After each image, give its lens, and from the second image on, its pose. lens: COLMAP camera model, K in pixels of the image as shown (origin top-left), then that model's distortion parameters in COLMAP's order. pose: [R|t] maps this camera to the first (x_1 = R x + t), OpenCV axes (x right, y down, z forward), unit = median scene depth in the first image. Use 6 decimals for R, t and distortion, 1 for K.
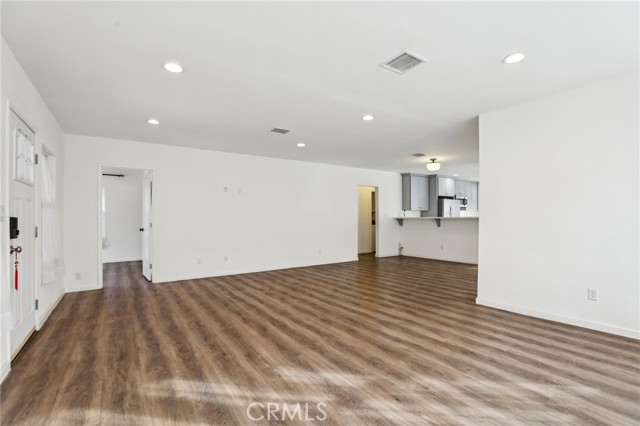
lens RADIAL K [[305.6, 0, 322.4], [0, 305.6, 223.1], [0, 0, 1]] dist [-0.021045, 0.000345]
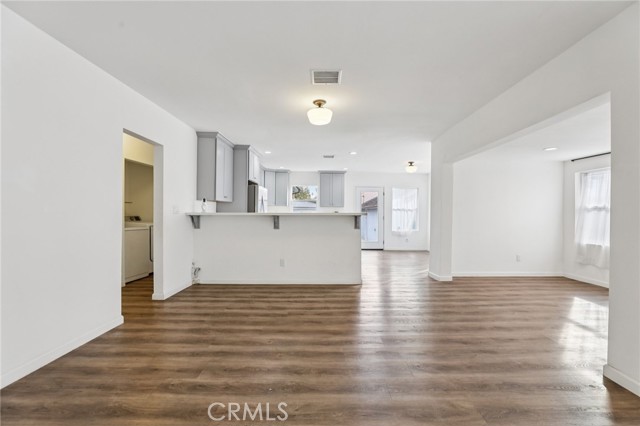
lens RADIAL K [[298.4, 0, 320.0], [0, 298.4, 213.0], [0, 0, 1]] dist [-0.000025, 0.000172]
pose [[0.583309, 0.009145, 0.812199, -0.039379], [0.012029, 0.999730, -0.019895, -0.005335], [-0.812161, 0.021375, 0.583041, 0.513678]]
